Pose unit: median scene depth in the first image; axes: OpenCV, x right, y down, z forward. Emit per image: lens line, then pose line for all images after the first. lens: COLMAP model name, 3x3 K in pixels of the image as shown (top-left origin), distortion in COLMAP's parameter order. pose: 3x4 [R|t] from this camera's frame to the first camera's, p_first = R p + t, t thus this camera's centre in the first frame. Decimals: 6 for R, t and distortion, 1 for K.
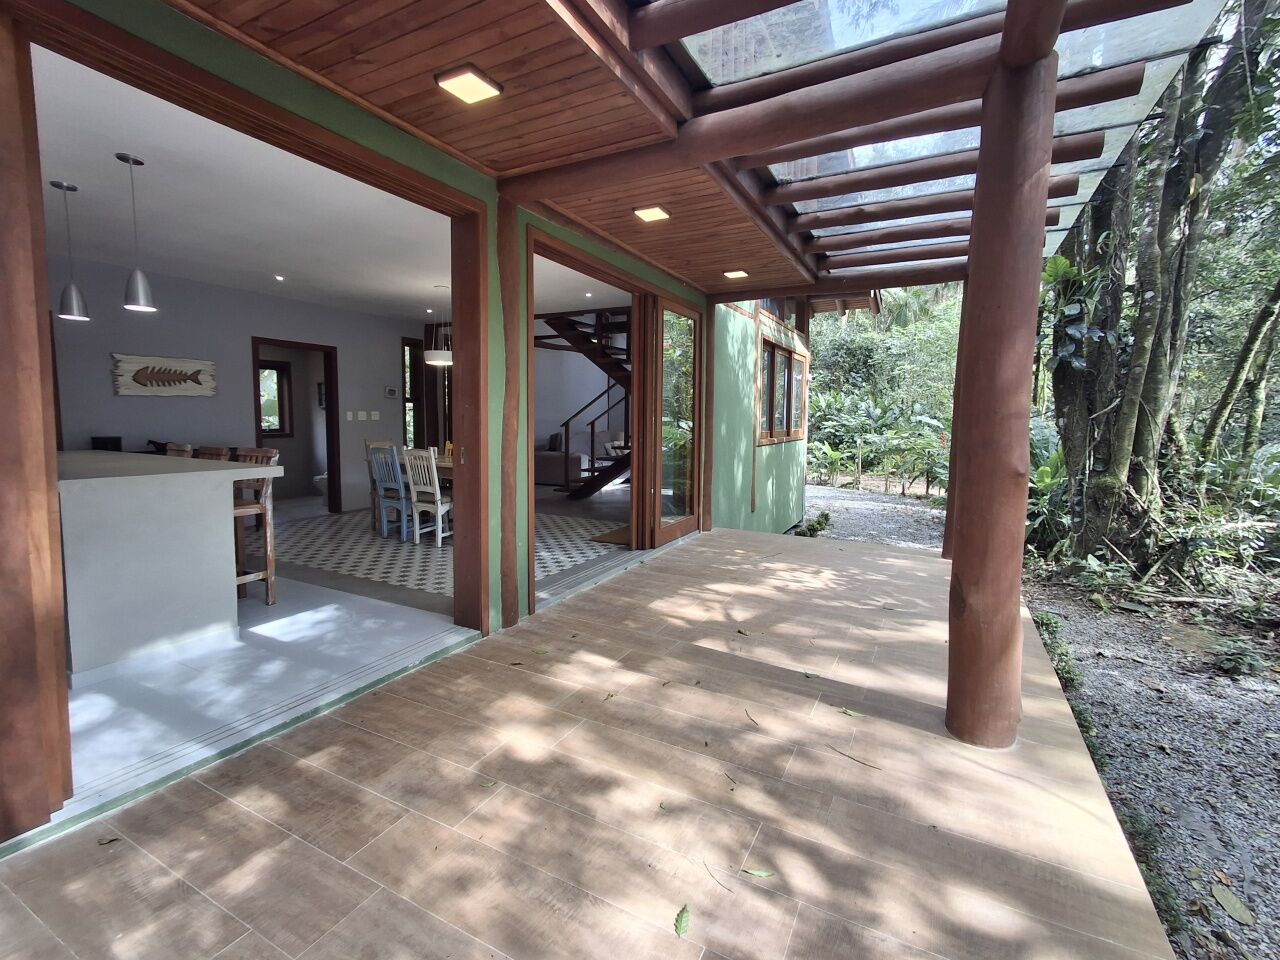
lens RADIAL K [[587.4, 0, 636.0], [0, 587.4, 451.7], [0, 0, 1]] dist [0.002996, 0.000274]
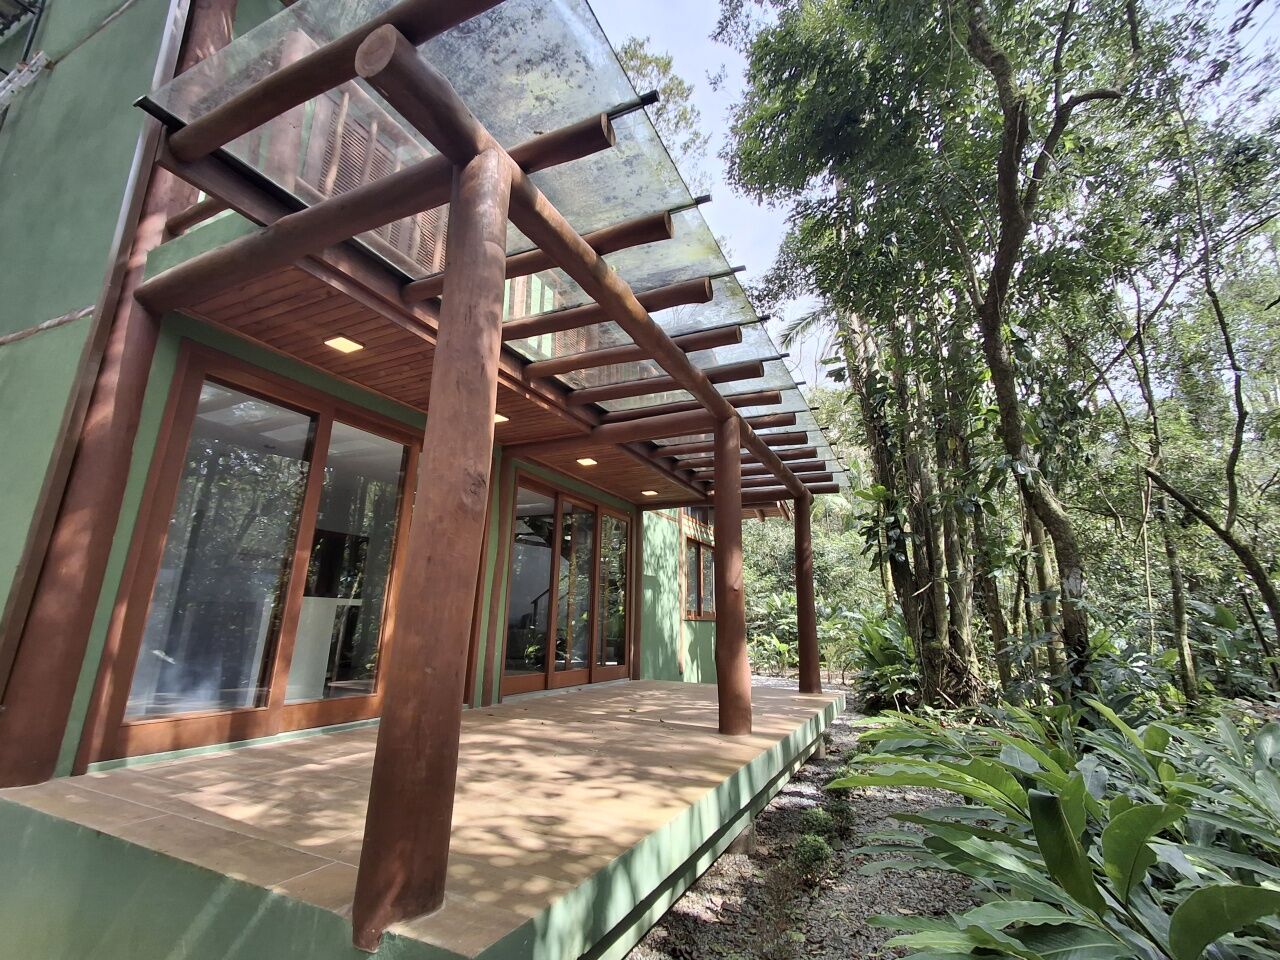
lens RADIAL K [[587.4, 0, 636.0], [0, 587.4, 451.7], [0, 0, 1]] dist [0.002996, 0.000274]
pose [[0.999314, 0.020496, 0.030861, 0.067416], [-0.008872, 0.941177, -0.337796, 0.094920], [-0.035969, 0.337290, 0.940713, -0.391246]]
